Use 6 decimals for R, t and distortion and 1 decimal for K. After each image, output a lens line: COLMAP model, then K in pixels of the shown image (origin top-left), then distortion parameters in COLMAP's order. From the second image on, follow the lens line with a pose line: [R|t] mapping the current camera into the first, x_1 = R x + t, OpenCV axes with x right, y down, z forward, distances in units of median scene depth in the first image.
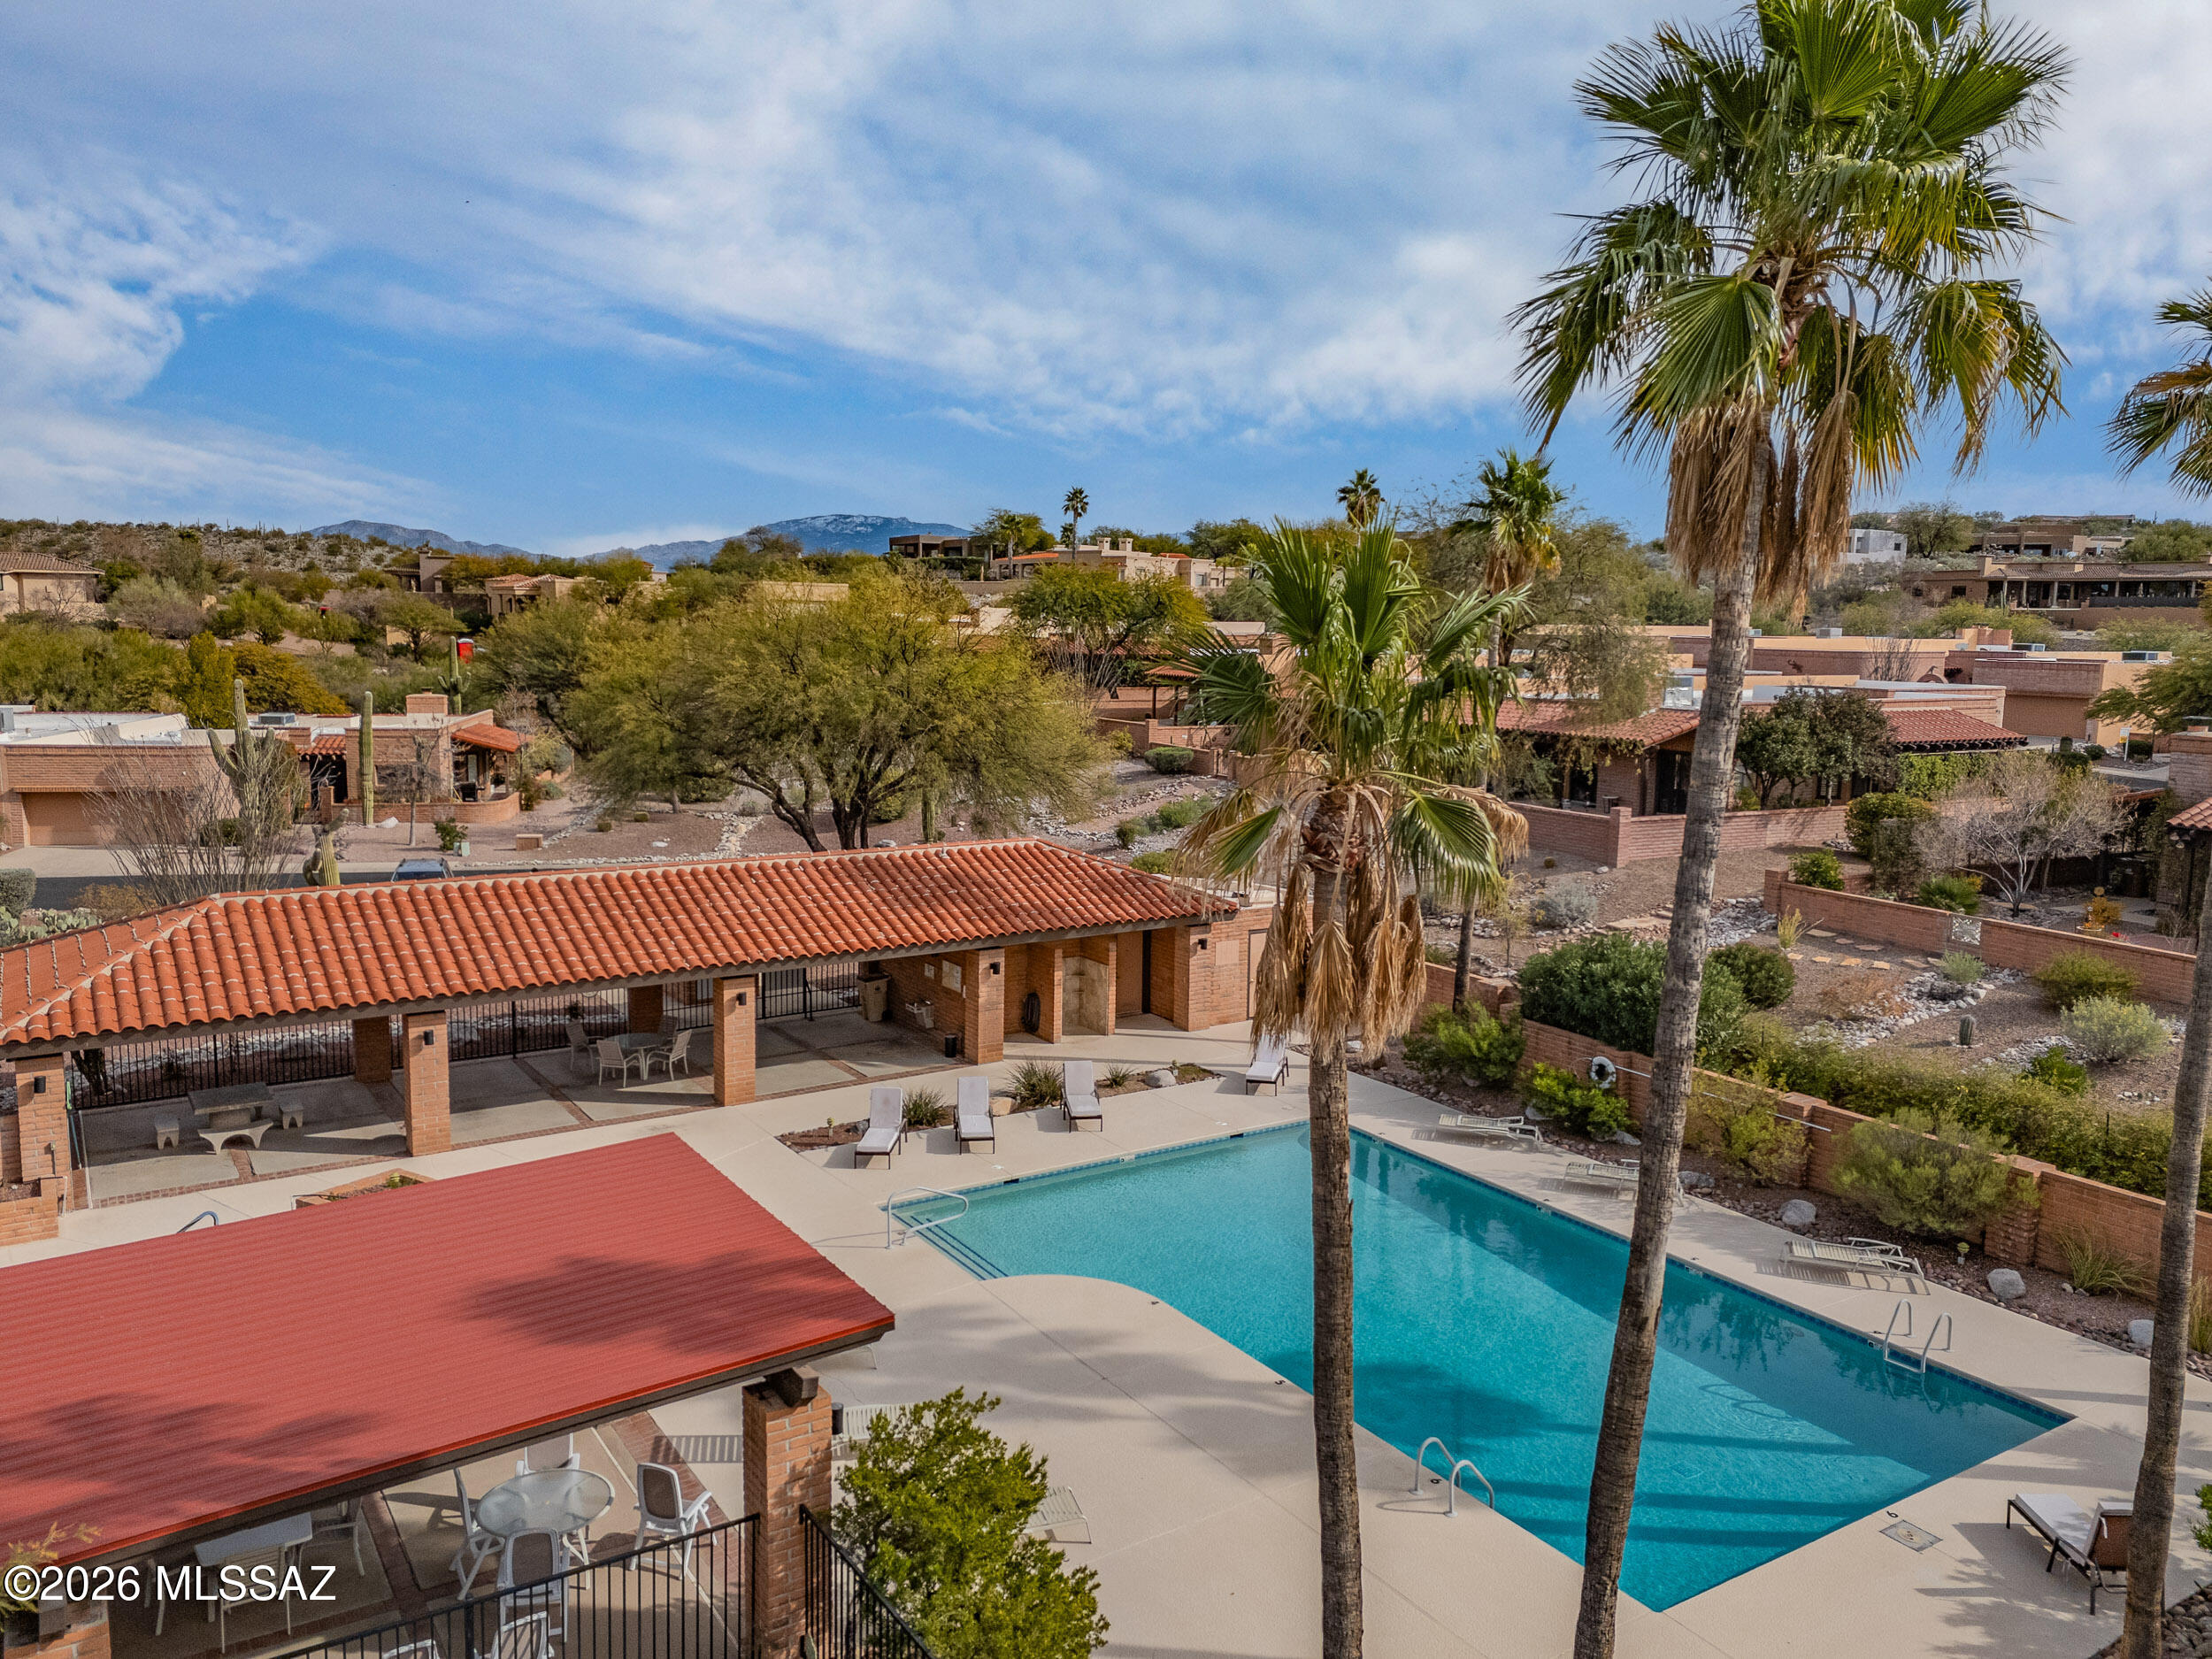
lens RADIAL K [[1628.1, 0, 1095.8], [0, 1628.1, 825.6], [0, 0, 1]] dist [0.098544, -0.121761]
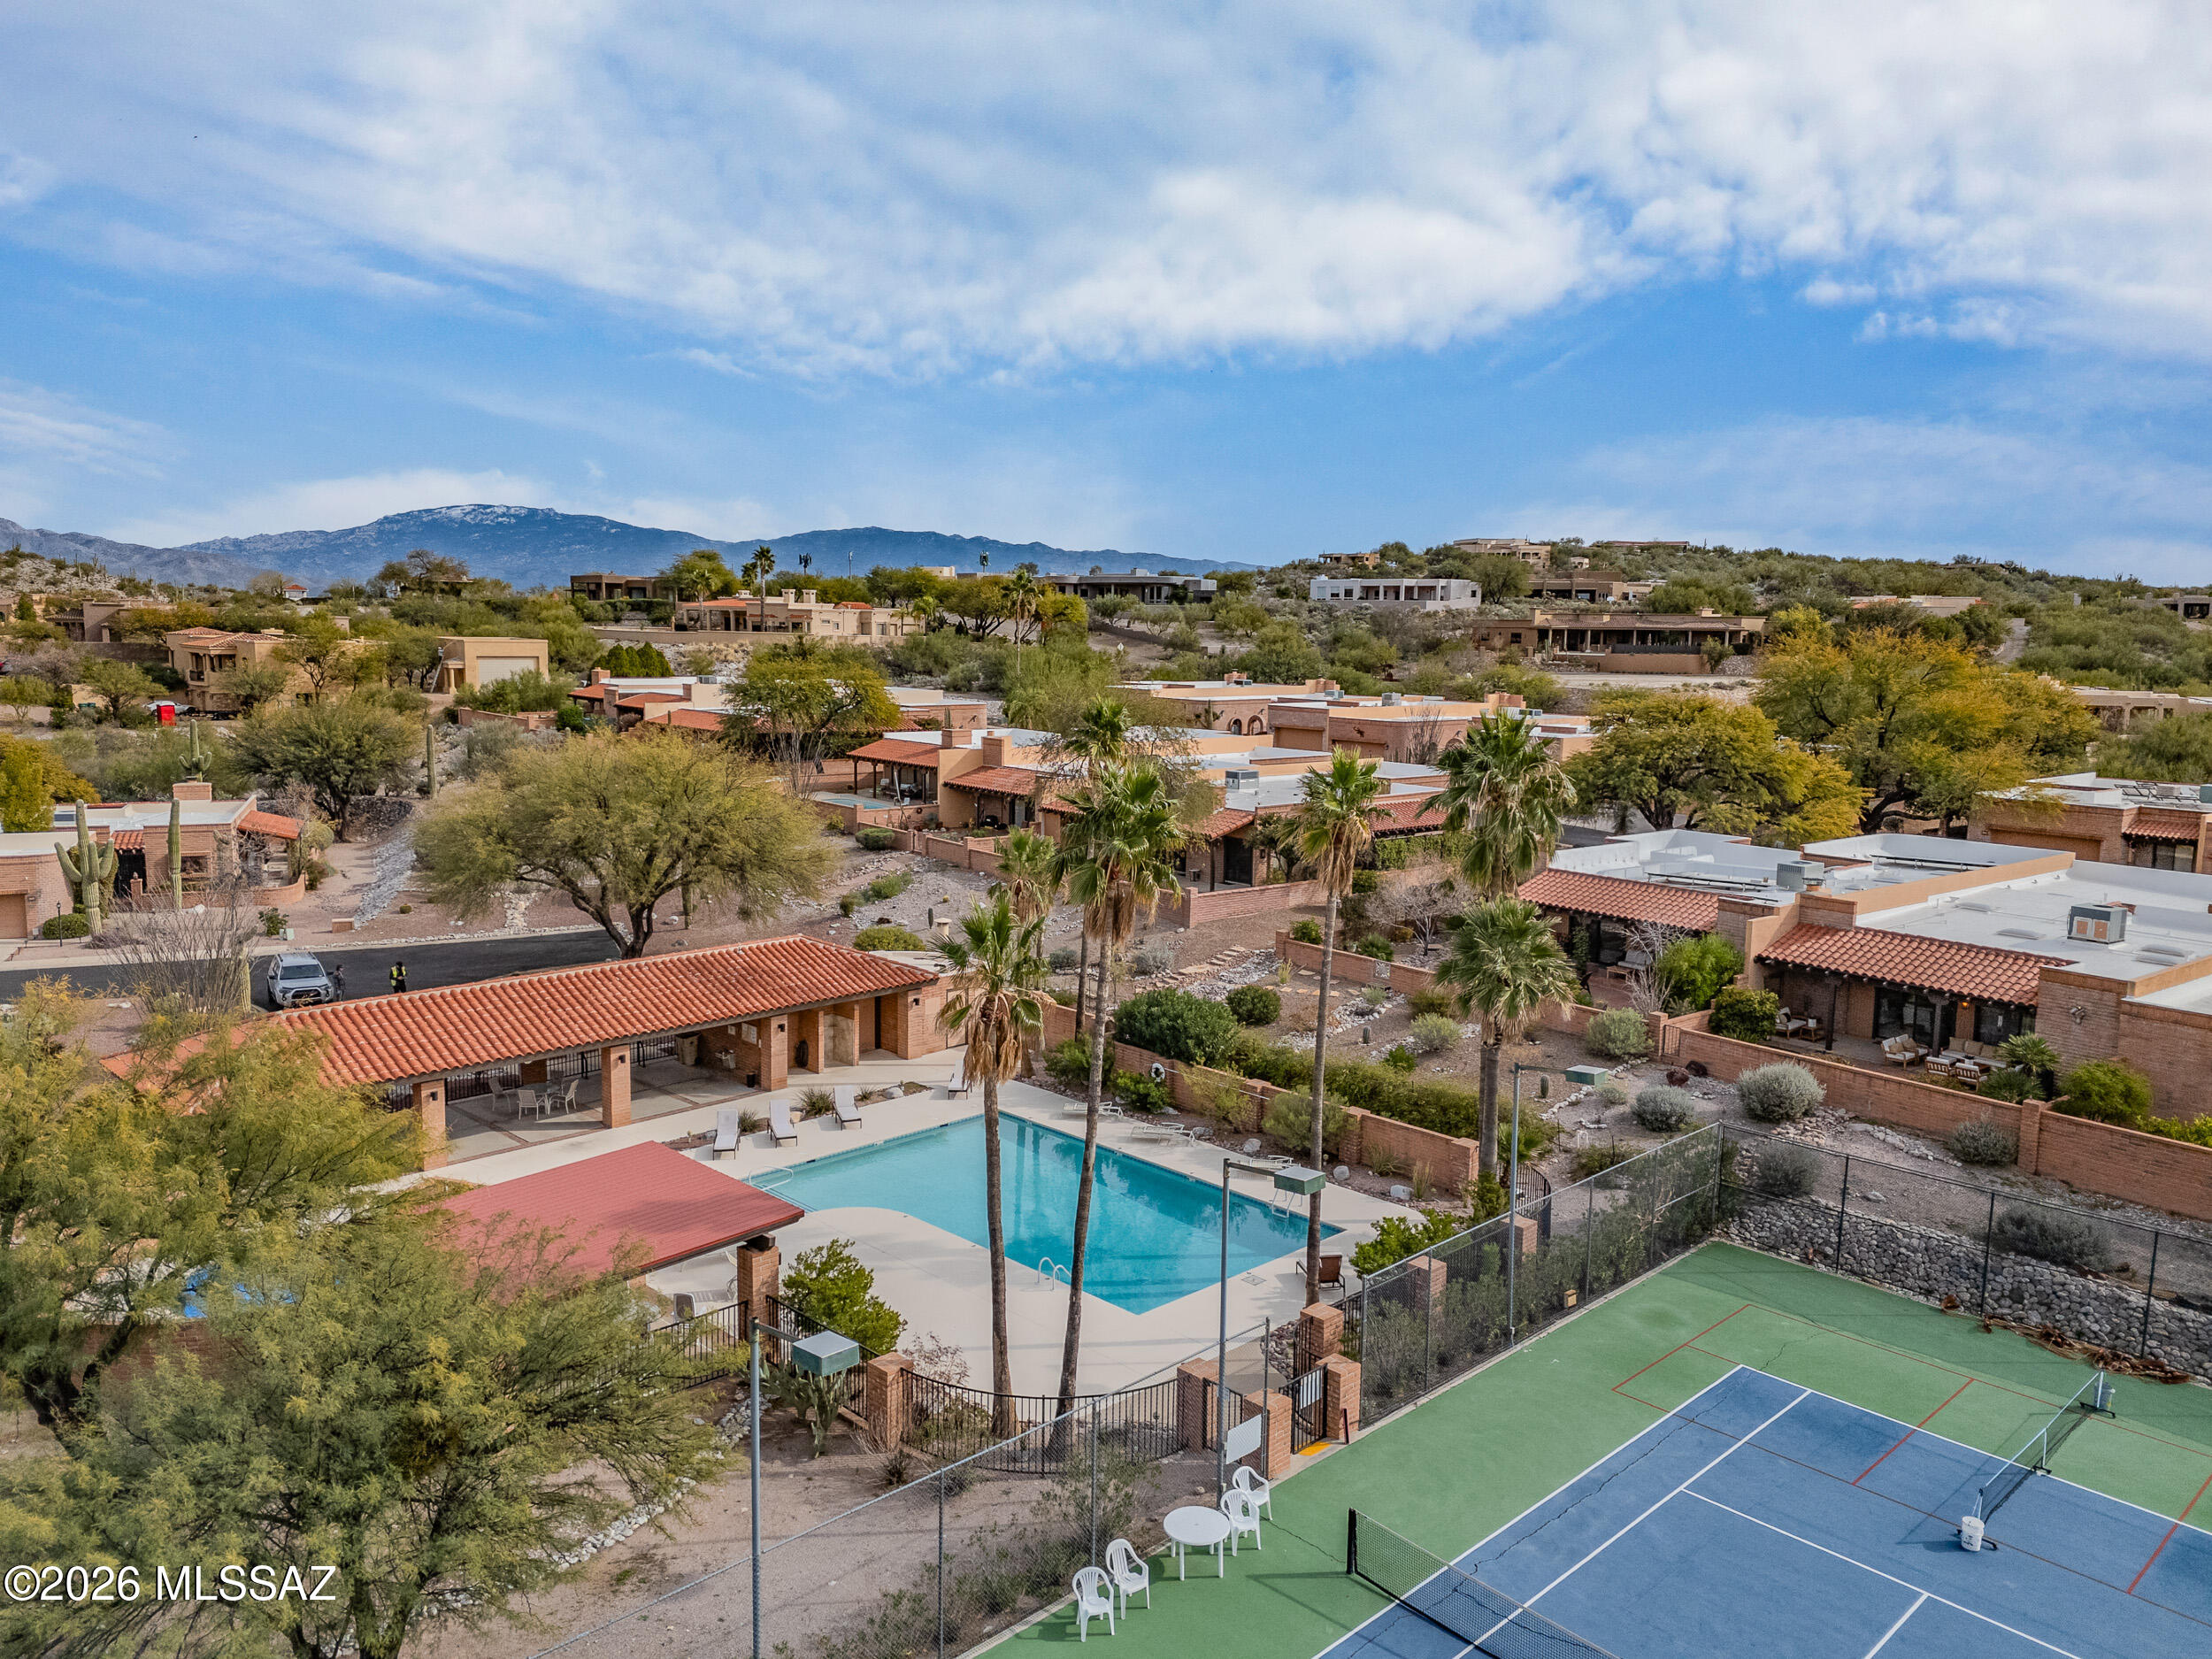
lens RADIAL K [[1628.1, 0, 1095.8], [0, 1628.1, 825.6], [0, 0, 1]] dist [0.098544, -0.121761]
pose [[0.980140, -0.026000, 0.196597, -0.070564], [0.025783, 0.999661, 0.003665, -0.101113], [-0.196626, 0.001476, 0.980477, -0.572051]]
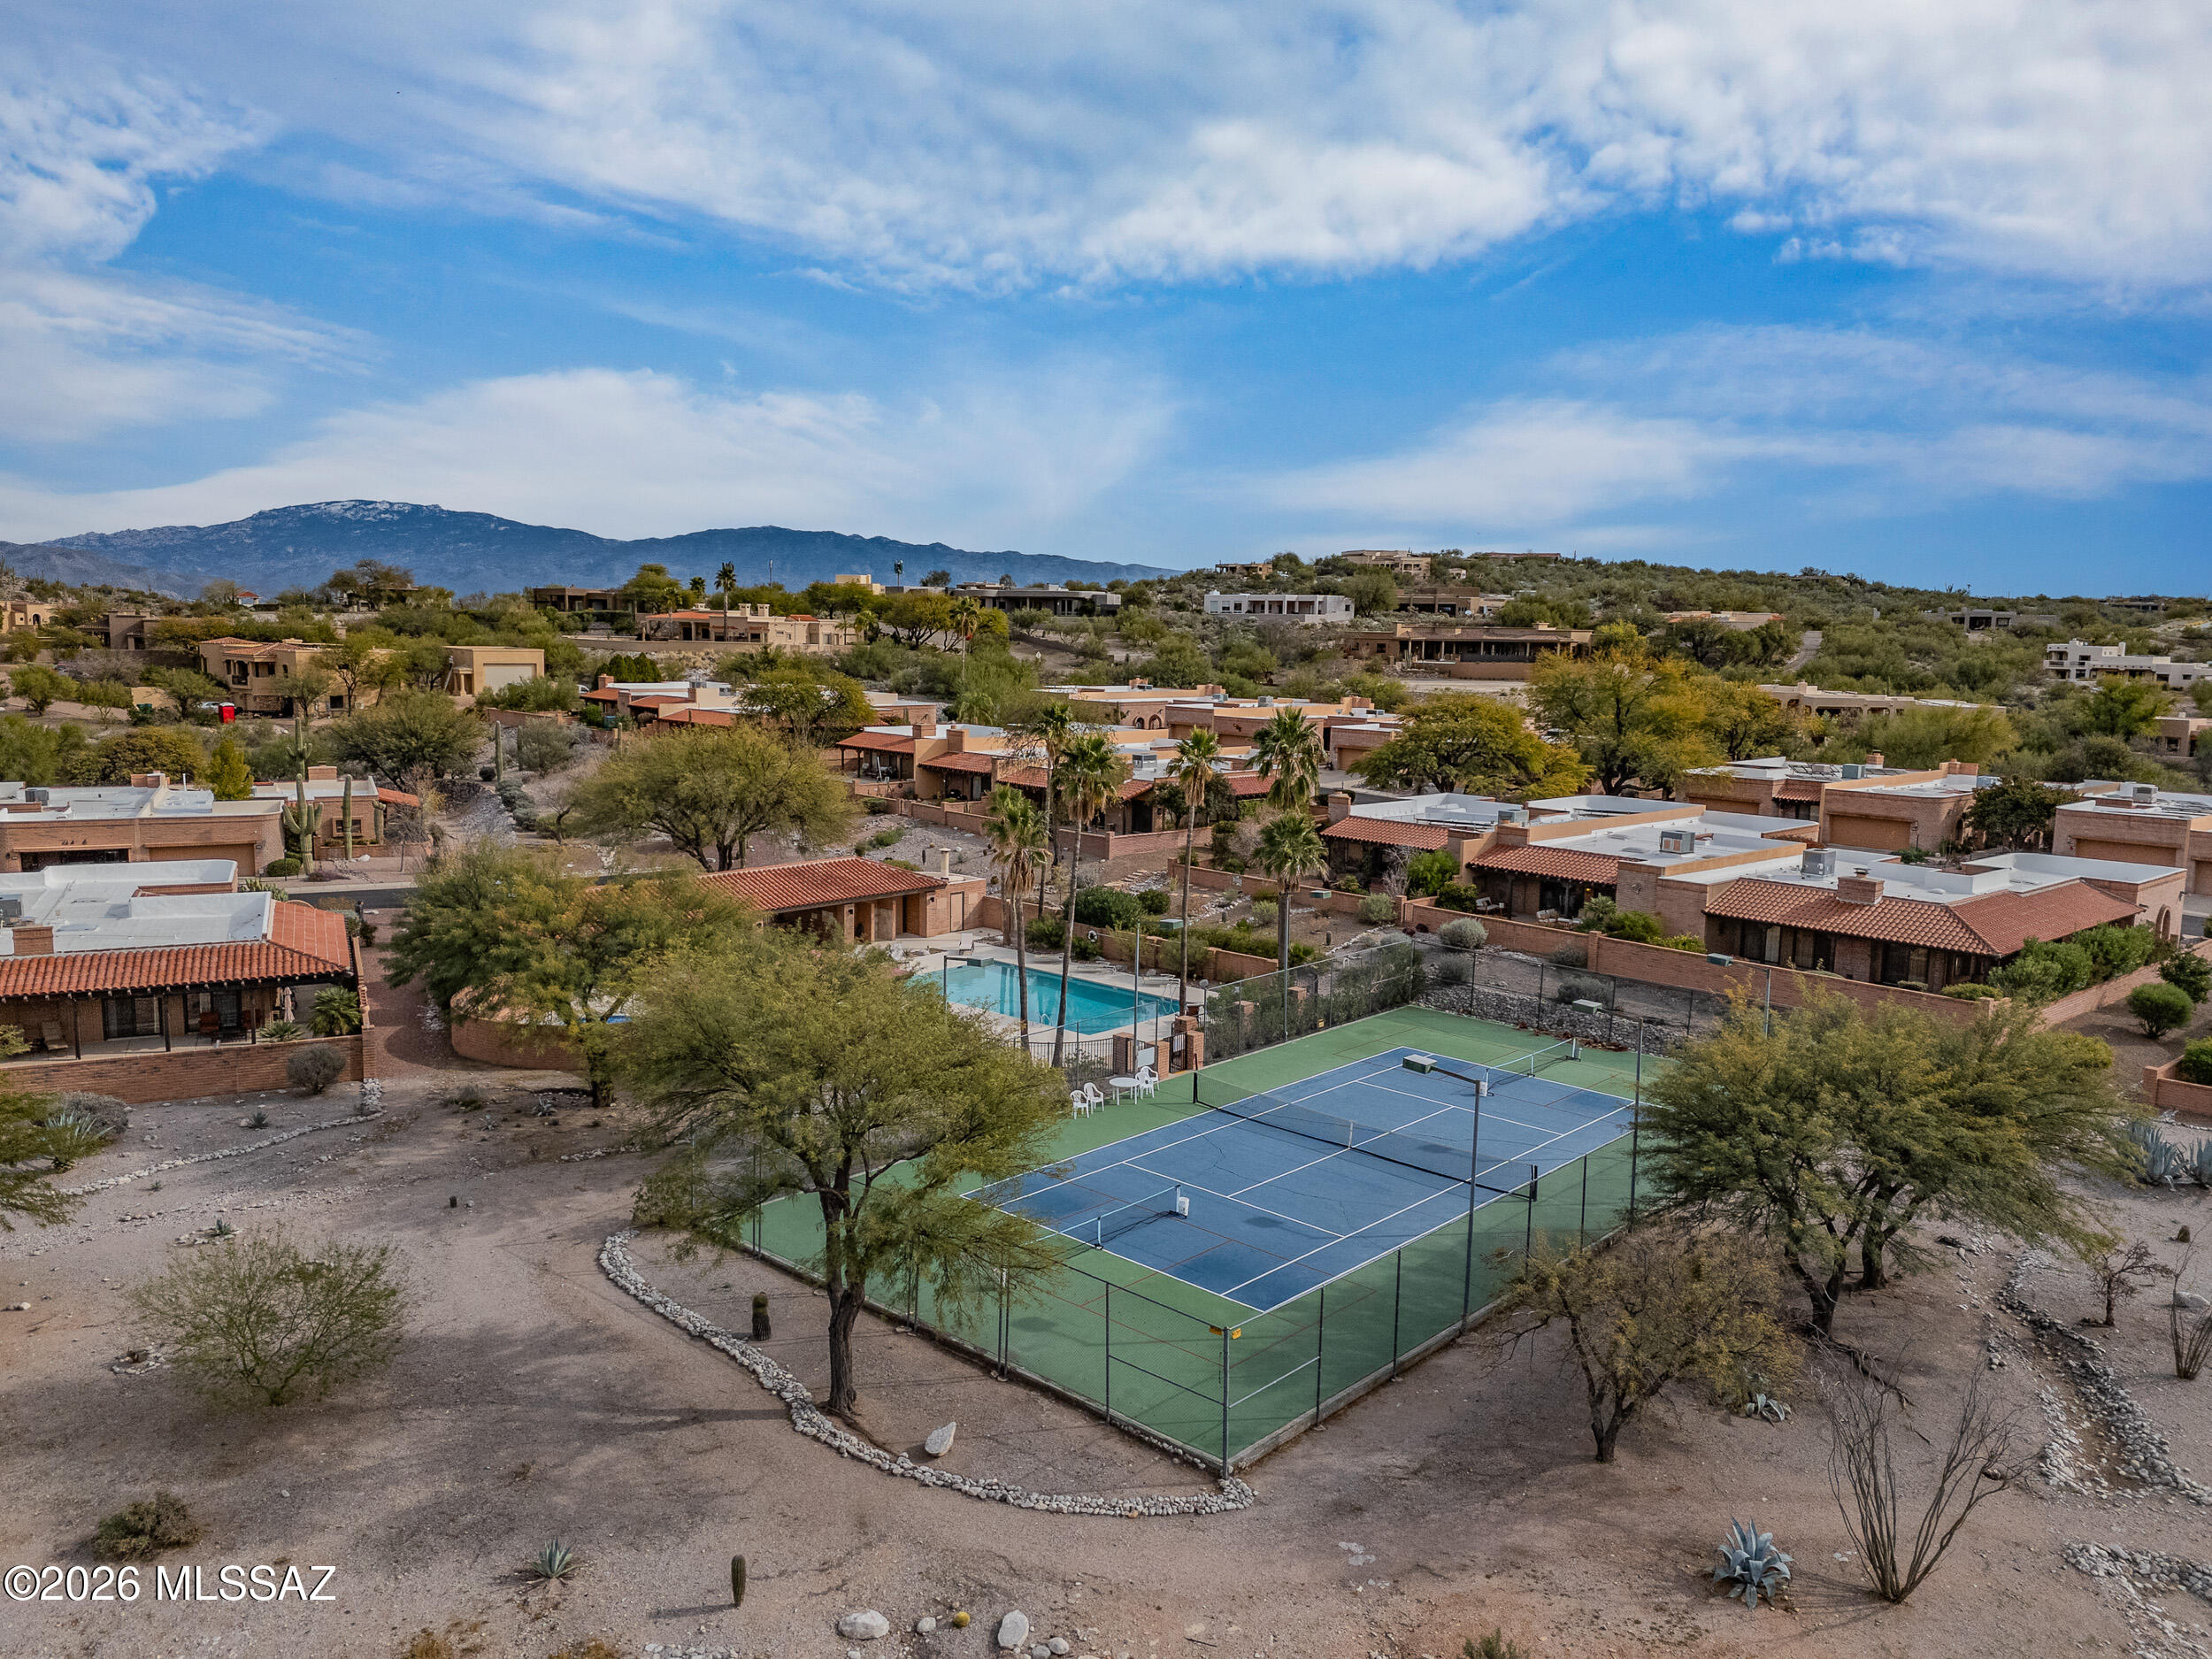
lens RADIAL K [[1628.1, 0, 1095.8], [0, 1628.1, 825.6], [0, 0, 1]] dist [0.098544, -0.121761]
pose [[0.966586, -0.029909, 0.254590, -0.322586], [0.029819, 0.999546, 0.004214, -0.038305], [-0.254600, 0.003518, 0.967040, -1.417620]]
